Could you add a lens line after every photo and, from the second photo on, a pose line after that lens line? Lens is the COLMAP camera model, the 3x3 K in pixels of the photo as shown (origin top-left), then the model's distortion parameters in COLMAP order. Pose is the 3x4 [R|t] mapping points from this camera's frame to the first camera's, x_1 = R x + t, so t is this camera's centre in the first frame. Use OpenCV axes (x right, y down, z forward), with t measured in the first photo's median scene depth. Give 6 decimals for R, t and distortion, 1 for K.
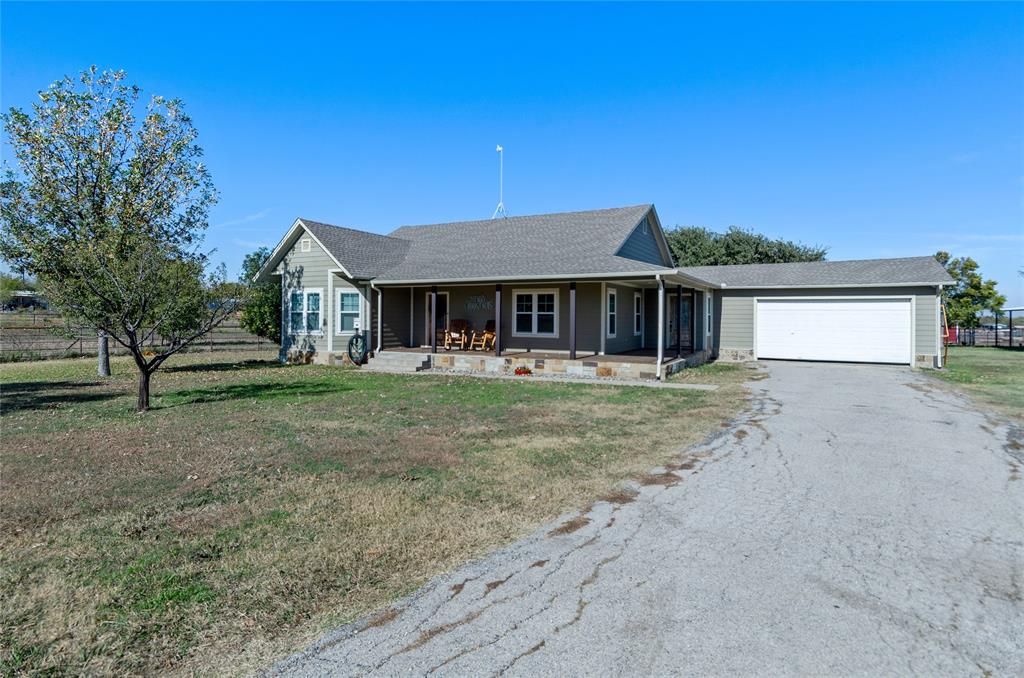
lens RADIAL K [[548.8, 0, 503.5], [0, 548.8, 333.8], [0, 0, 1]] dist [0.000427, -0.001222]
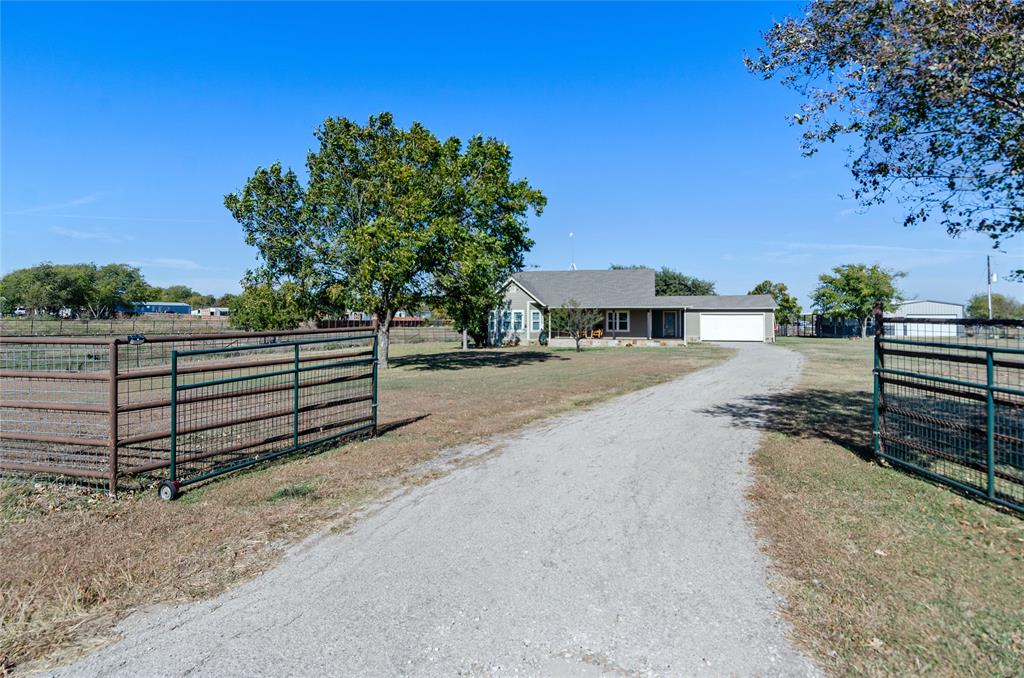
lens RADIAL K [[548.8, 0, 503.5], [0, 548.8, 333.8], [0, 0, 1]] dist [0.000427, -0.001222]
pose [[0.972590, -0.012066, 0.232212, -0.895206], [0.011145, 0.999924, 0.005276, -0.002735], [-0.232258, -0.002543, 0.972651, -1.040418]]
